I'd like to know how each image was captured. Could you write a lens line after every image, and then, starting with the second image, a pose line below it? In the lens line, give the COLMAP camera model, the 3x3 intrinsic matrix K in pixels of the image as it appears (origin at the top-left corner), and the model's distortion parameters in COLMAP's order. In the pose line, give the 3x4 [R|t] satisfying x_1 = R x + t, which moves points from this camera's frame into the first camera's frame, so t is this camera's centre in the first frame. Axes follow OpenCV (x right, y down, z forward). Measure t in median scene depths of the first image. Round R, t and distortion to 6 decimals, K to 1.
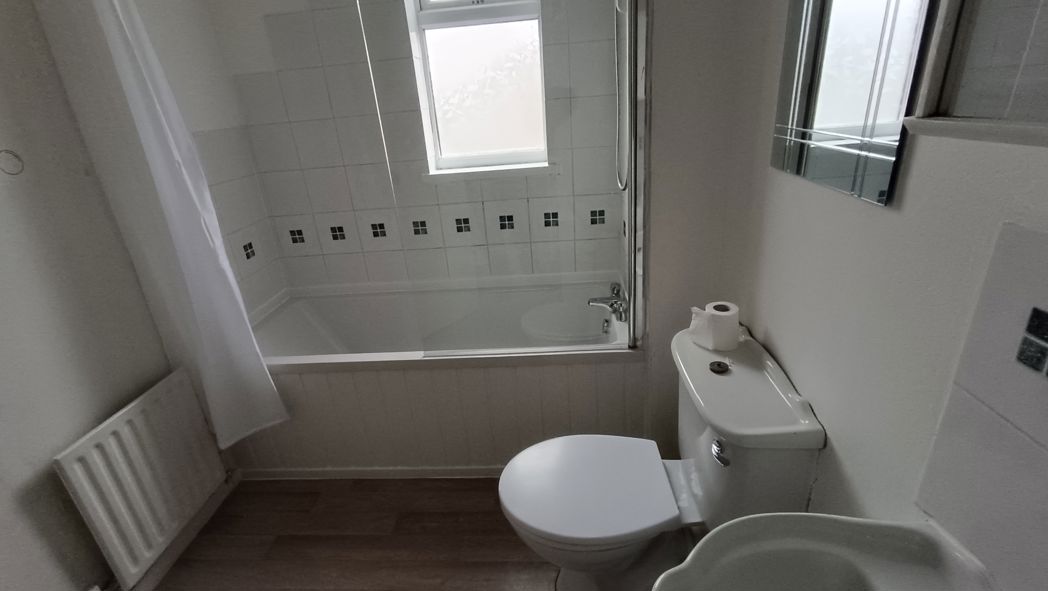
lens RADIAL K [[481.1, 0, 524.0], [0, 481.1, 295.5], [0, 0, 1]] dist [0.002814, 0.000172]
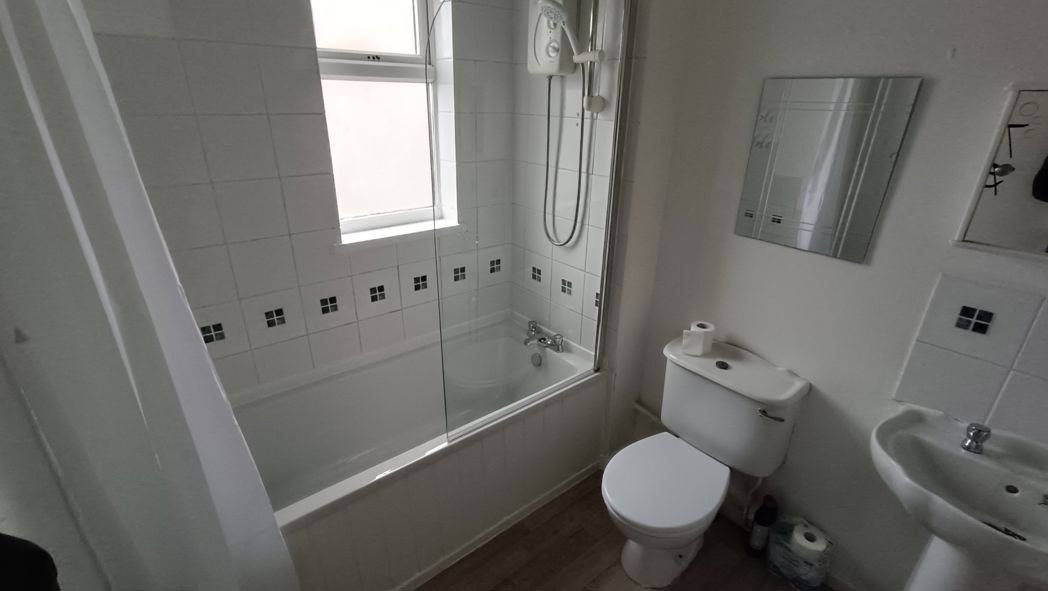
lens RADIAL K [[481.1, 0, 524.0], [0, 481.1, 295.5], [0, 0, 1]] dist [0.002814, 0.000172]
pose [[0.727595, -0.174377, 0.663474, -0.561999], [0.189655, 0.980590, 0.049739, -0.143208], [-0.659269, 0.089641, 0.746544, 0.143156]]
